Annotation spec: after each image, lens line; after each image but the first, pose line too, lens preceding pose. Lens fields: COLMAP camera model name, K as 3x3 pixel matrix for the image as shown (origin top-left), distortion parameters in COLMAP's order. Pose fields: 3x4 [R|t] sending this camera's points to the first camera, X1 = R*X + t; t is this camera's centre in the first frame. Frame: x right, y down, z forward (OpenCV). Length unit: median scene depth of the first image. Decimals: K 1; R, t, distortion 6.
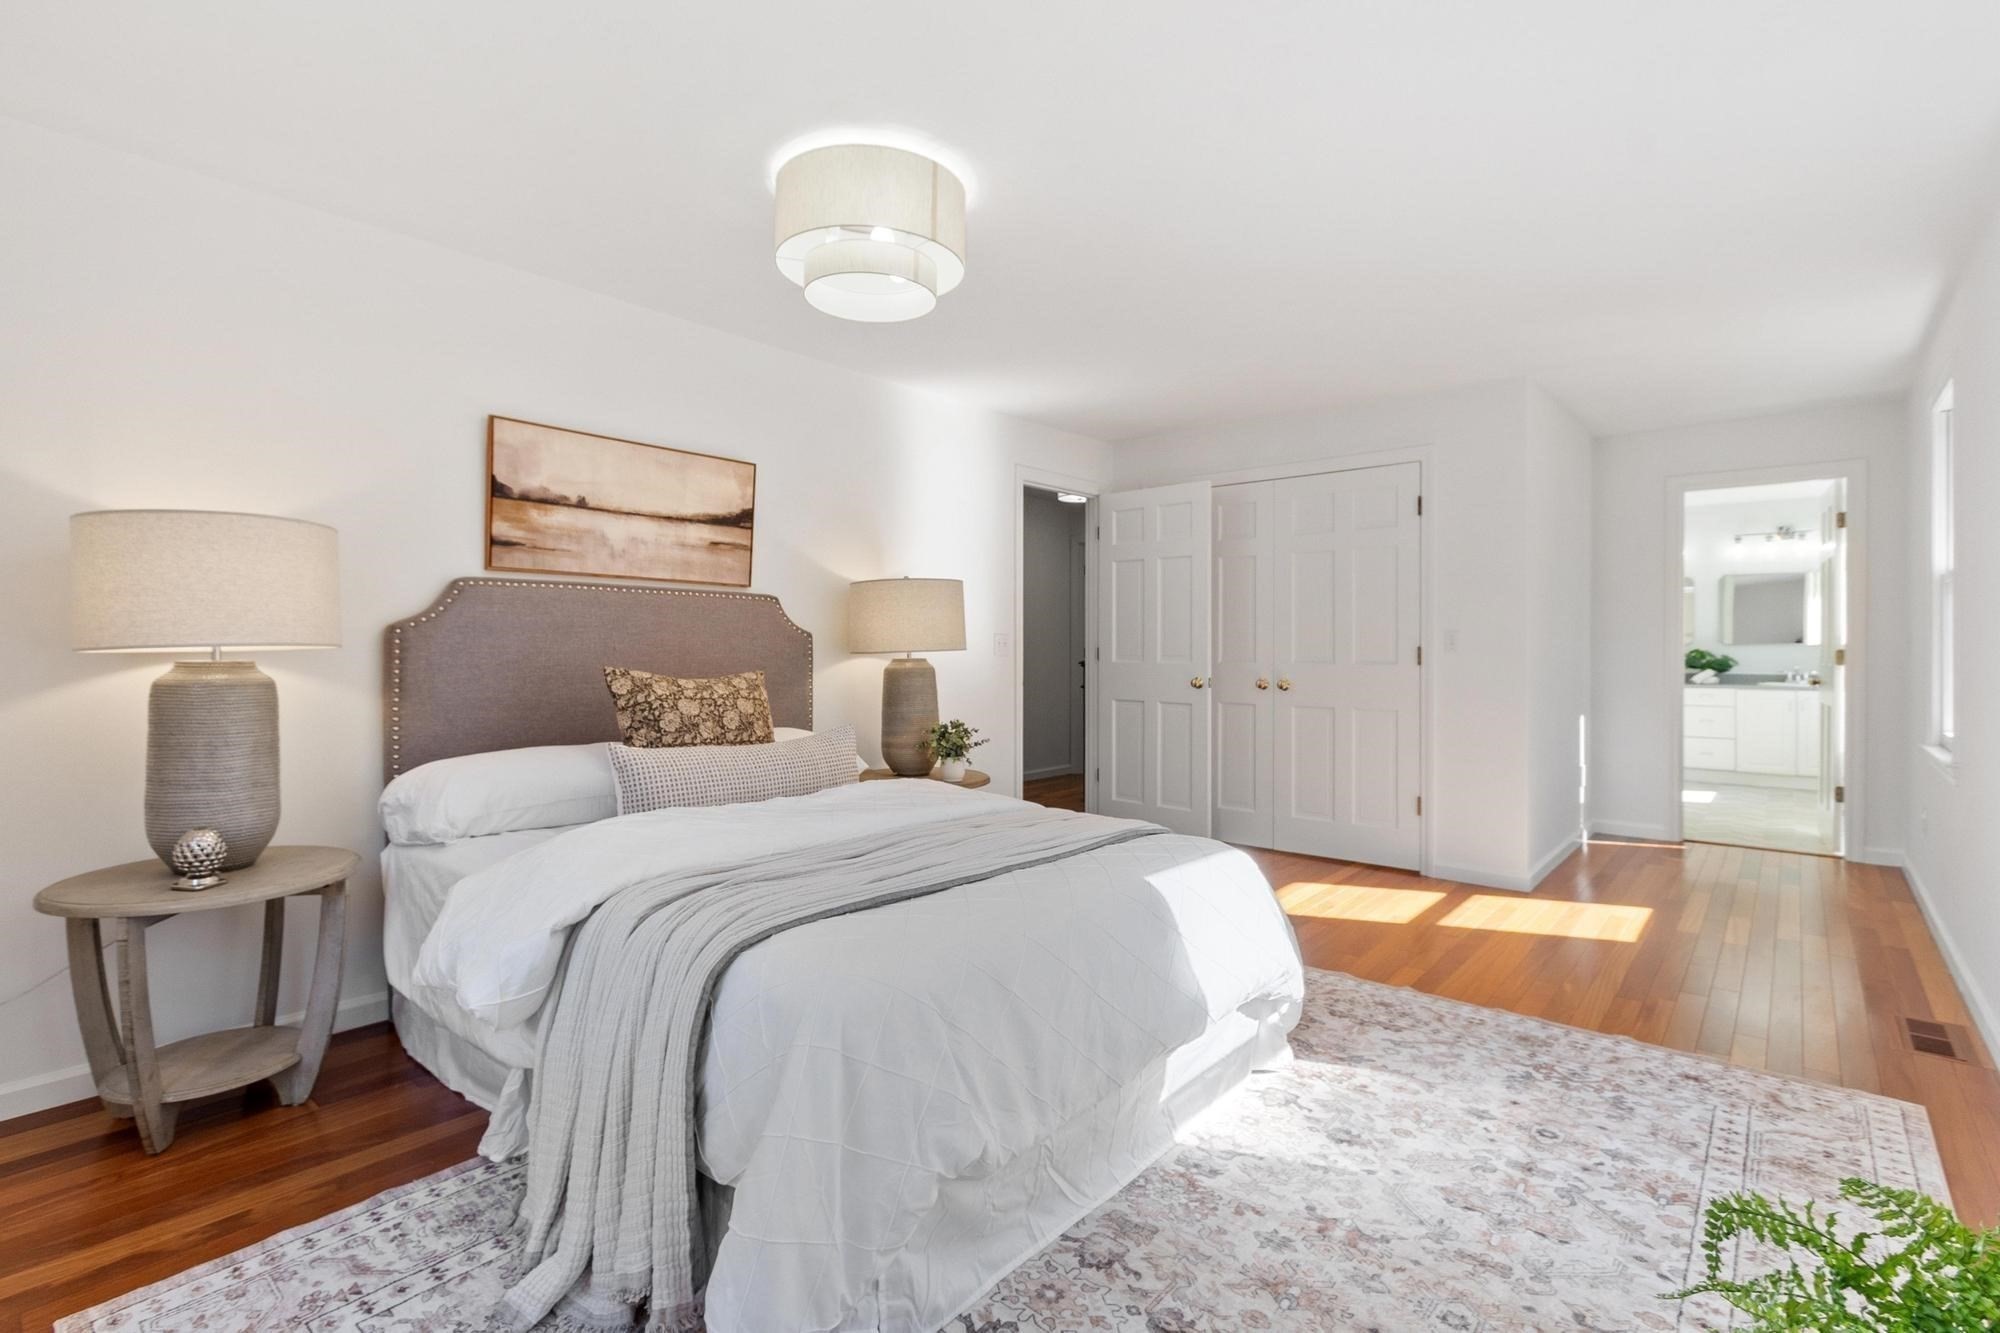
lens RADIAL K [[875.8, 0, 1029.0], [0, 875.8, 645.9], [0, 0, 1]] dist [0.008785, -0.000804]
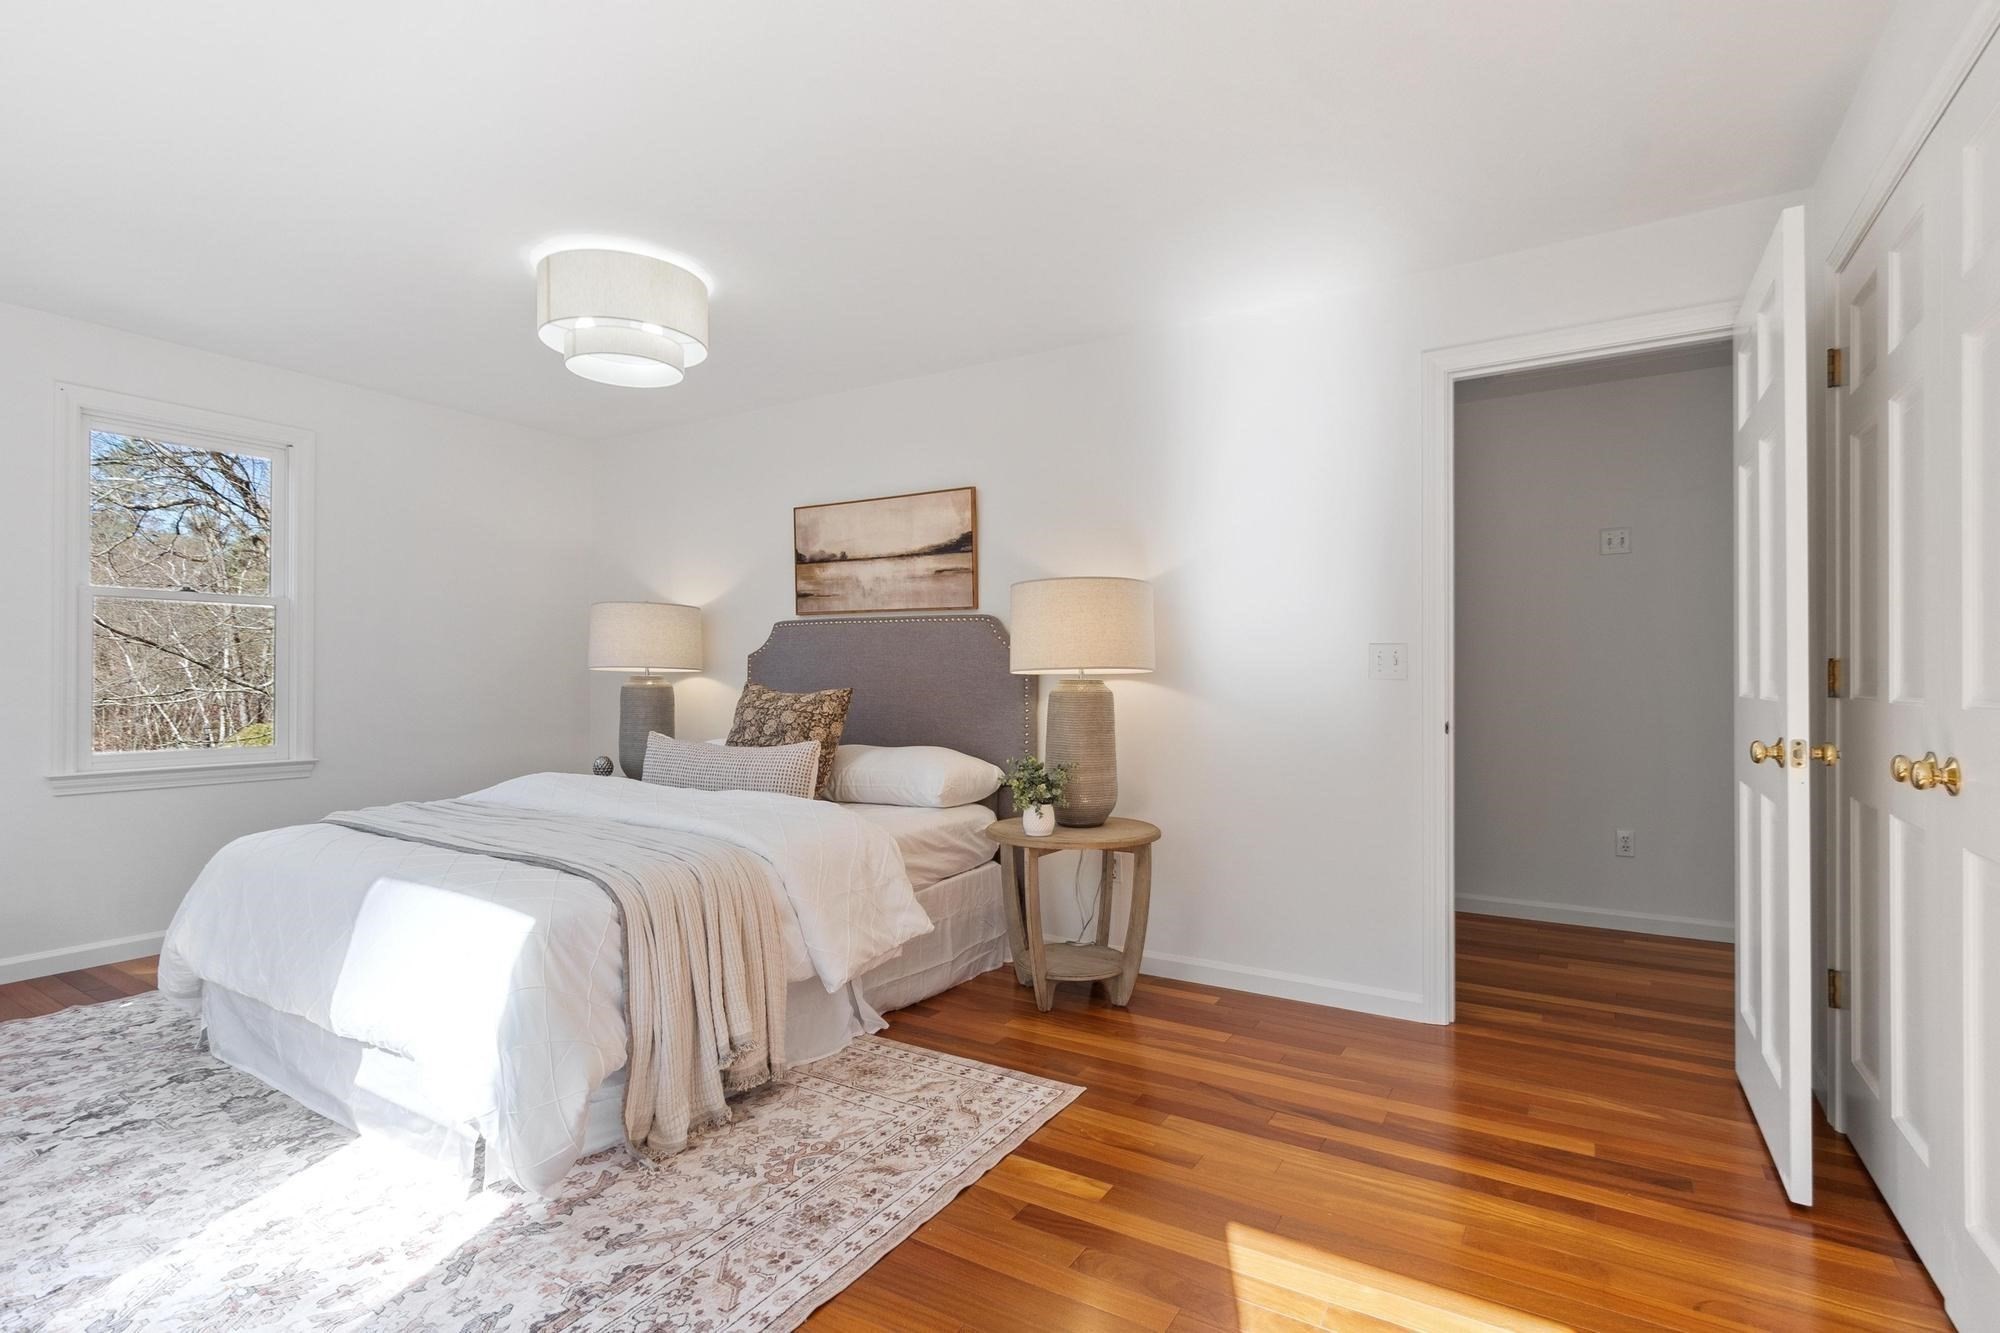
lens RADIAL K [[948.9, 0, 1015.2], [0, 948.9, 677.3], [0, 0, 1]] dist [0.009449, -0.002736]
pose [[0.161226, -0.000668, -0.986917, 1.053811], [0.001021, 0.999999, -0.000510, 0.018109], [0.986917, -0.000925, 0.161227, 1.181129]]
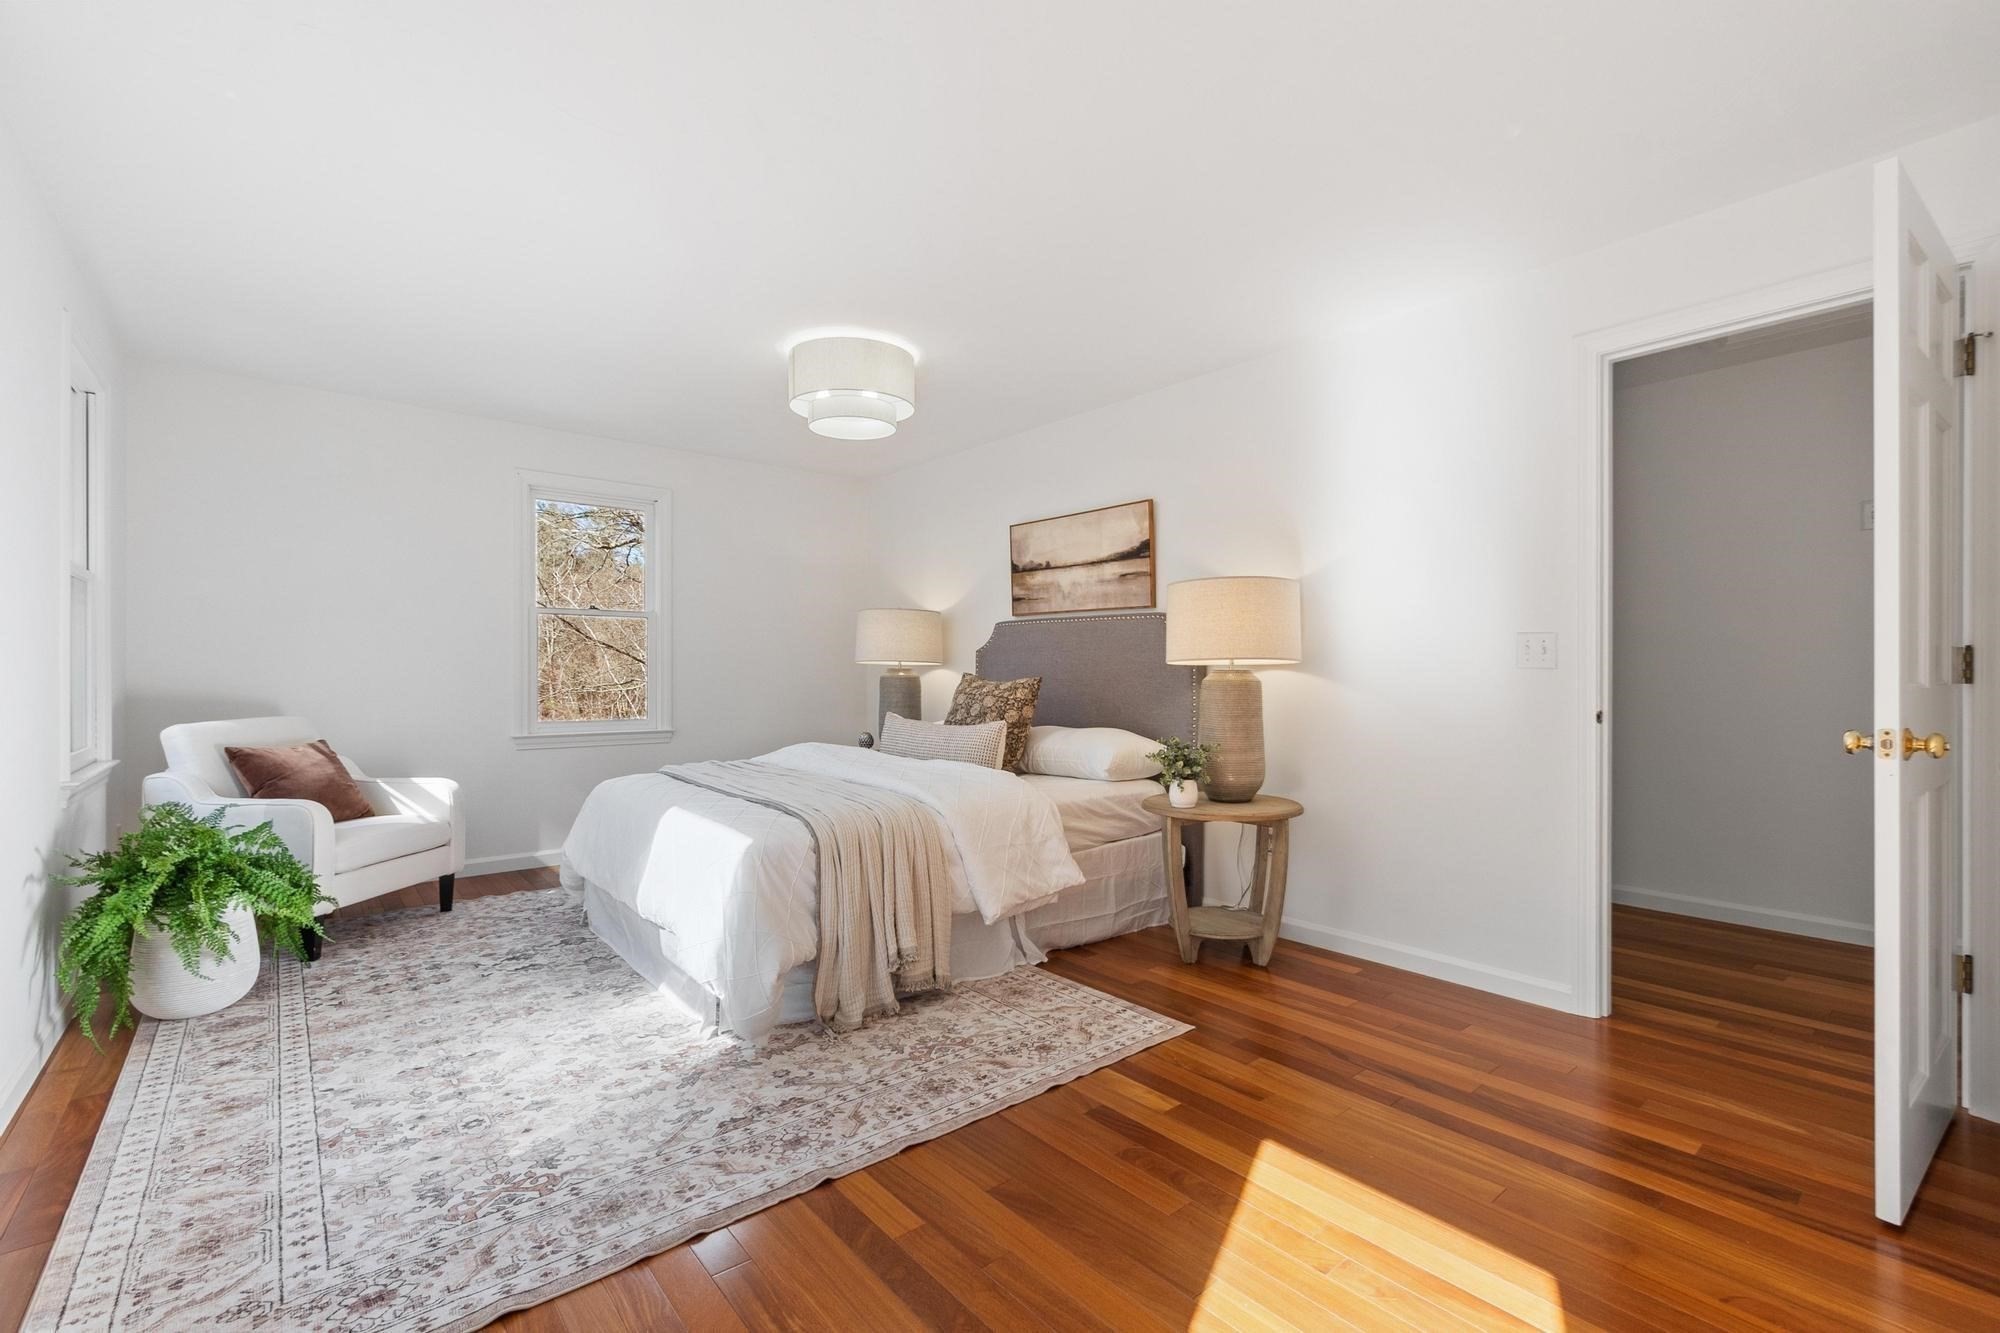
lens RADIAL K [[875.8, 0, 1017.4], [0, 875.8, 676.0], [0, 0, 1]] dist [0.008785, -0.000804]
pose [[-0.154796, 0.004960, -0.987934, 1.145409], [0.002537, 0.999986, 0.004623, 0.023538], [0.987943, -0.001791, -0.154806, 1.362970]]
